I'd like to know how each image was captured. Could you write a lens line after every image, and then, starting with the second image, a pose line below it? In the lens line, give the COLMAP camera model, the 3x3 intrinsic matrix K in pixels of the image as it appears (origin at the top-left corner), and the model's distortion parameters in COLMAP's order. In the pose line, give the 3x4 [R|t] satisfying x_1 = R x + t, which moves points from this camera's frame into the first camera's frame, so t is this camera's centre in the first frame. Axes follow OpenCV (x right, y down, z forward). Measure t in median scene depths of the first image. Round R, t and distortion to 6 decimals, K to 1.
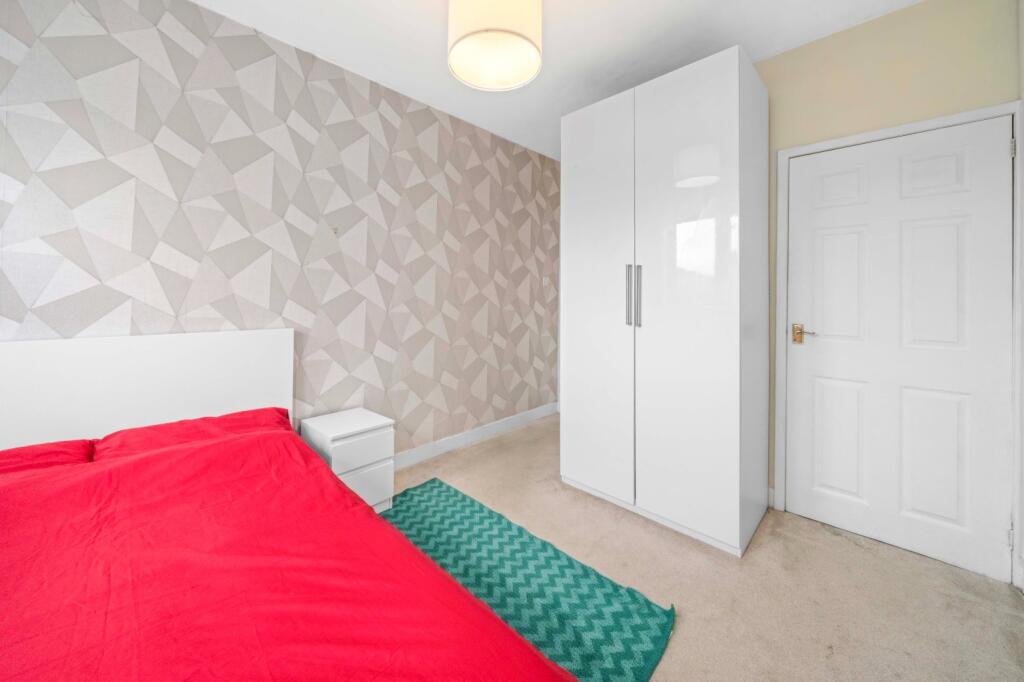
lens RADIAL K [[372.1, 0, 511.8], [0, 372.1, 299.3], [0, 0, 1]] dist [0.000557, 0.000020]
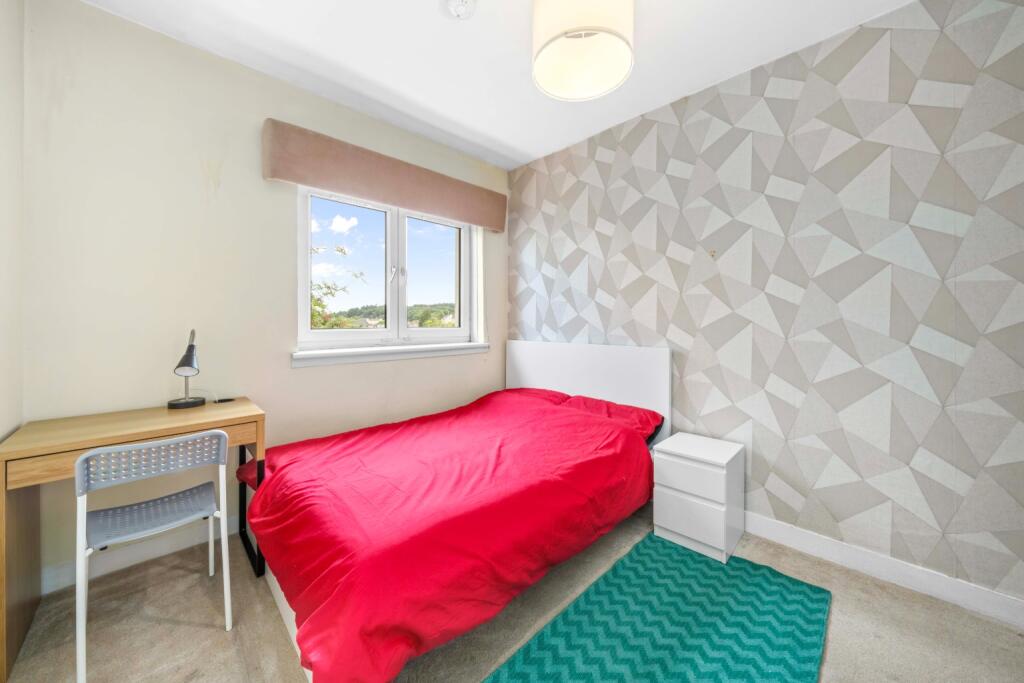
lens RADIAL K [[362.1, 0, 511.1], [0, 362.1, 326.5], [0, 0, 1]] dist [-0.001501, -0.000190]
pose [[-0.026093, 0.006405, -0.999639, 0.537340], [-0.004634, 0.999968, 0.006528, 0.004737], [0.999649, 0.004803, -0.026062, 0.526685]]
